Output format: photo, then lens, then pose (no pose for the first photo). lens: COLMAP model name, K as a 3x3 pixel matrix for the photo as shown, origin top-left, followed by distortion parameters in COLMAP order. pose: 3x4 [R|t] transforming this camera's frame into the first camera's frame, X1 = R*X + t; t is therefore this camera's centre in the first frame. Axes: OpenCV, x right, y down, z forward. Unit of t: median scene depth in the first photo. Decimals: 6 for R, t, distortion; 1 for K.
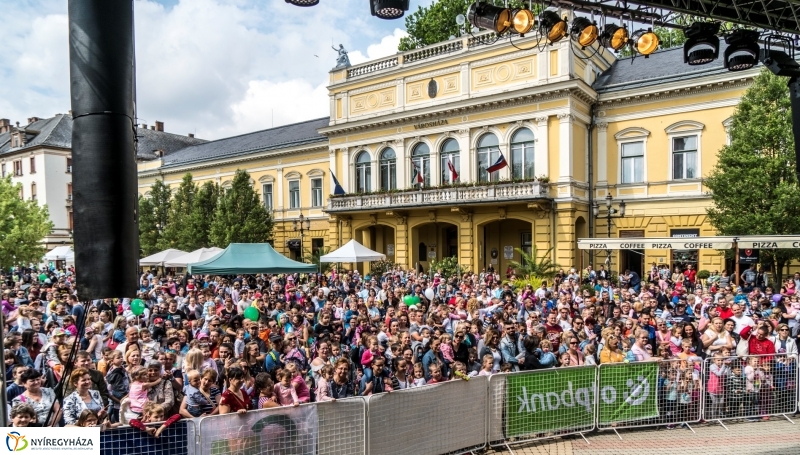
lens RADIAL K [[561.5, 0, 400.5], [0, 561.5, 267.7], [0, 0, 1]] dist [0.003215, 0.004440]
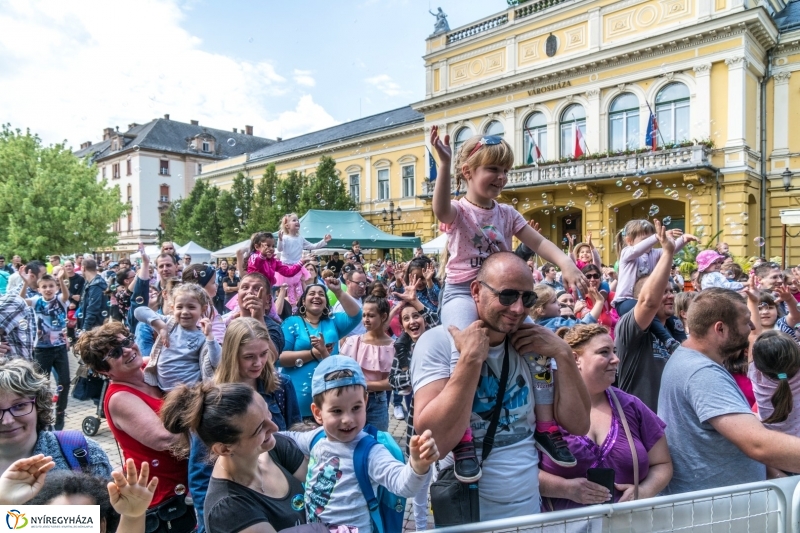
lens RADIAL K [[565.6, 0, 400.0], [0, 565.6, 266.5], [0, 0, 1]] dist [-0.002300, 0.000415]
pose [[0.989200, 0.011314, -0.146136, -0.036981], [-0.014753, 0.999639, -0.022476, 0.028597], [0.145829, 0.024390, 0.989009, 0.142419]]
